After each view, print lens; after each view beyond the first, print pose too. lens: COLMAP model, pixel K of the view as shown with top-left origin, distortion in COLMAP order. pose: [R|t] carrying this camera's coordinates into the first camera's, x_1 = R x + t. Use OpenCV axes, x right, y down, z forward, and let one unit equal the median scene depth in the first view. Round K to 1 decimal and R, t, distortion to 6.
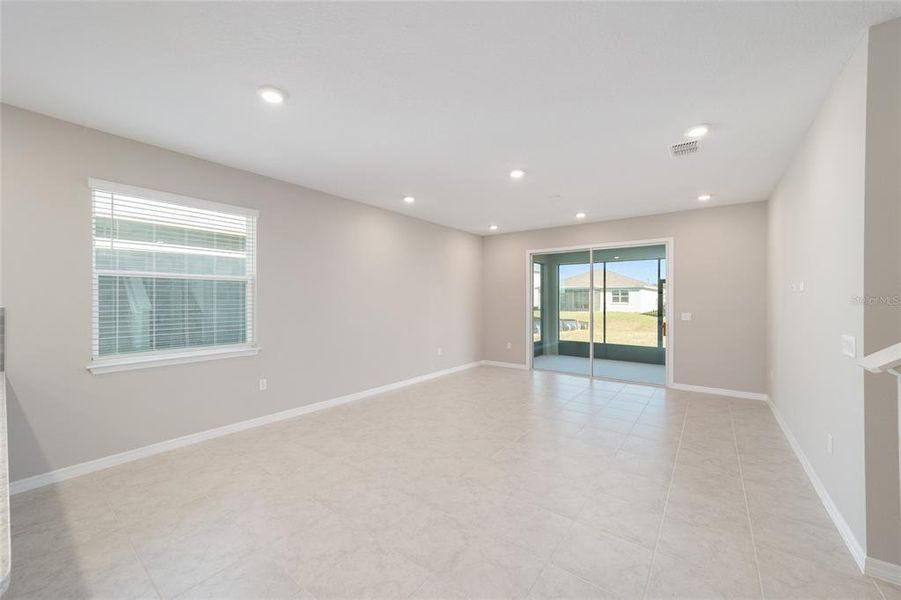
lens RADIAL K [[345.1, 0, 448.2], [0, 345.1, 302.4], [0, 0, 1]] dist [-0.010421, 0.002662]
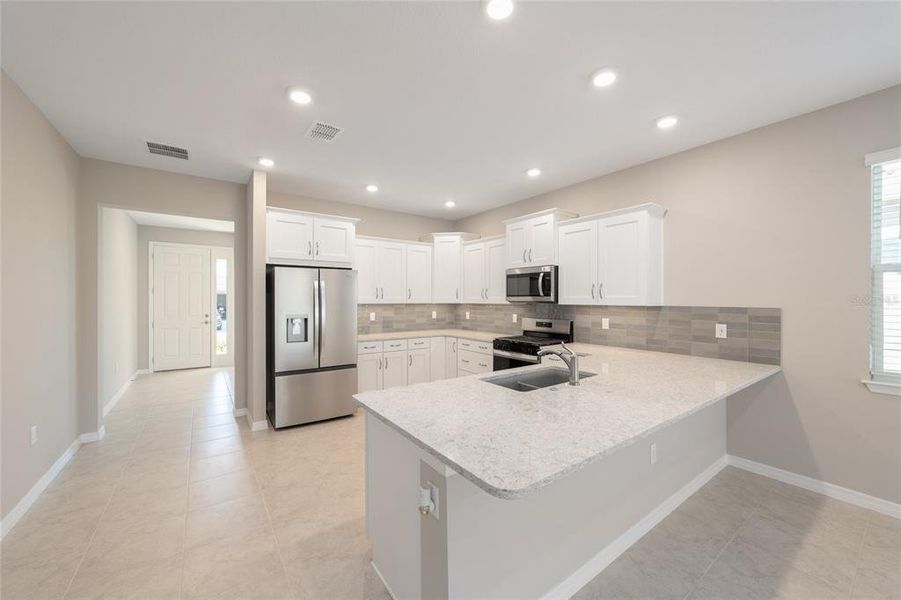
lens RADIAL K [[345.1, 0, 447.3], [0, 345.1, 300.3], [0, 0, 1]] dist [-0.010421, 0.002662]
pose [[-0.294663, 0.001967, -0.955599, 0.022551], [-0.005676, 0.999977, 0.003809, -0.002673], [0.955584, 0.006547, -0.294645, 0.122032]]
